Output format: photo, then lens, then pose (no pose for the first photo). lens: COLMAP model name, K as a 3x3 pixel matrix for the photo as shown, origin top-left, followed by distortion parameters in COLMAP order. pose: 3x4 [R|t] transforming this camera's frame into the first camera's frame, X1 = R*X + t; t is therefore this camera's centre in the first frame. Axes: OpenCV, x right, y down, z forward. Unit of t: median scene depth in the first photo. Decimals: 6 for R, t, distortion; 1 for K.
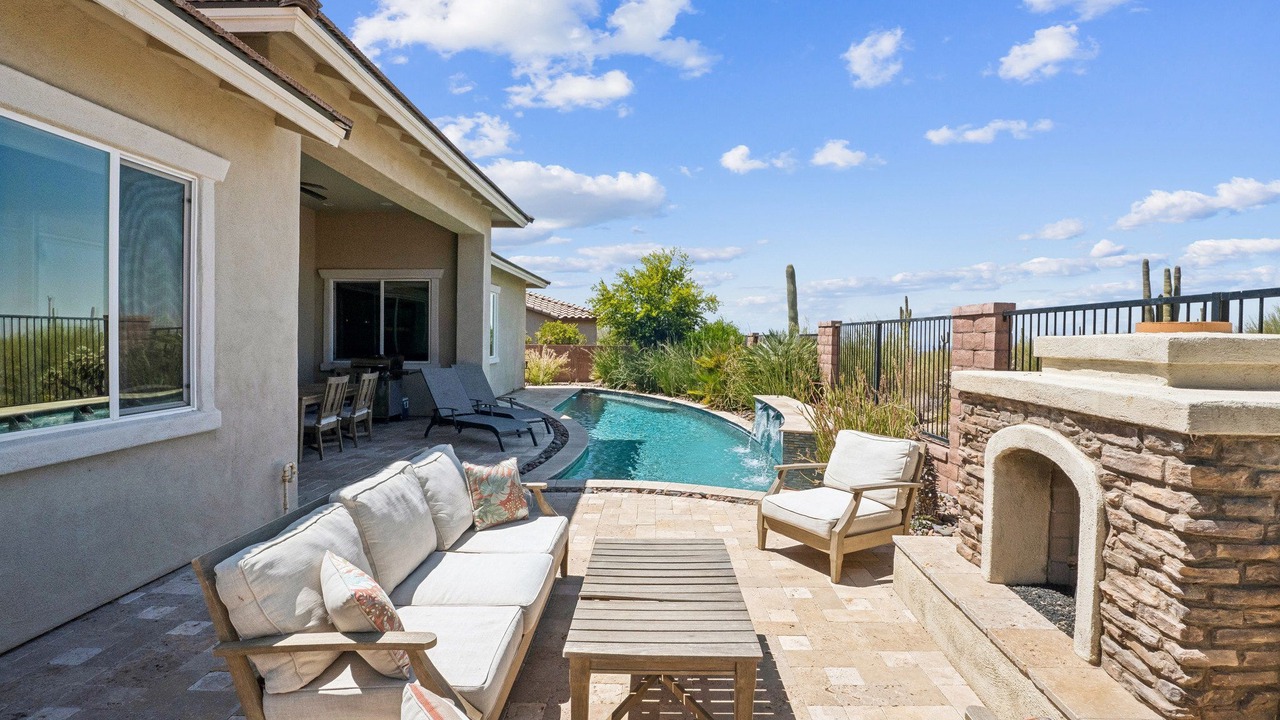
lens RADIAL K [[618.6, 0, 661.3], [0, 618.6, 344.1], [0, 0, 1]] dist [-0.016236, 0.002437]
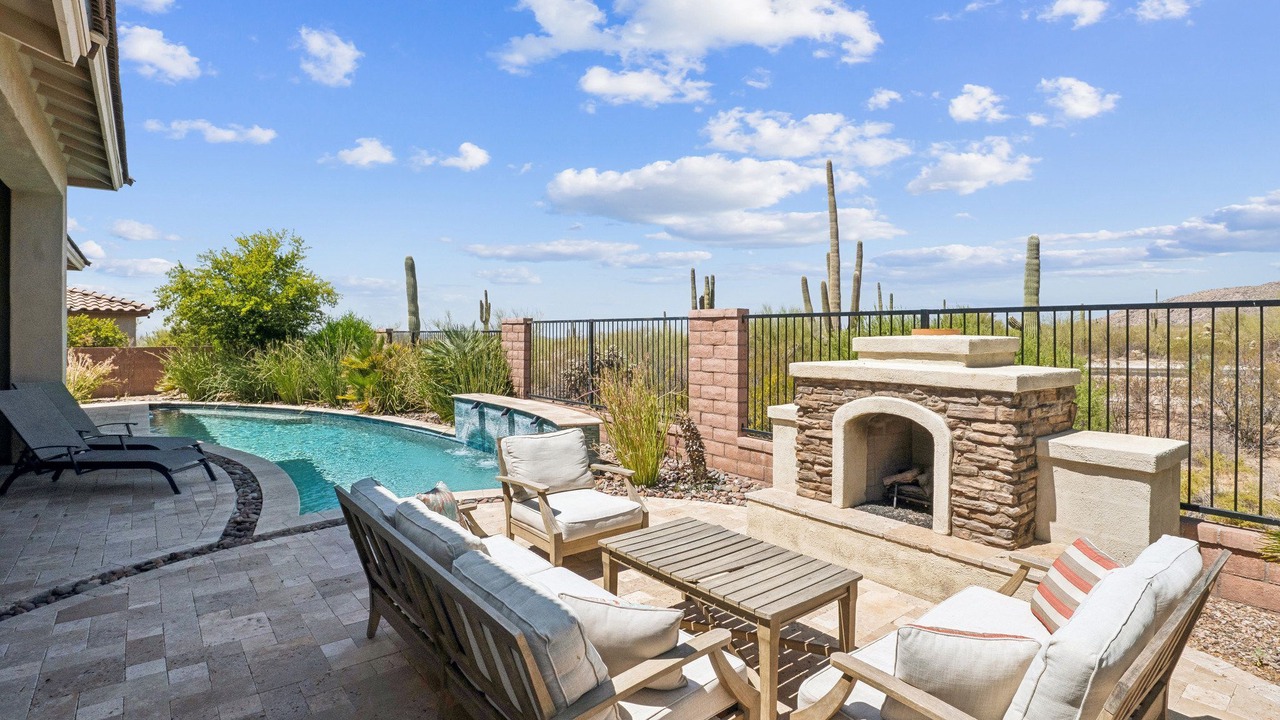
lens RADIAL K [[618.6, 0, 653.7], [0, 618.6, 335.9], [0, 0, 1]] dist [-0.016236, 0.002437]
pose [[0.778447, -0.017012, 0.627480, -0.961131], [0.017547, 0.999832, 0.005339, -0.045276], [-0.627465, 0.006854, 0.778614, 0.188193]]
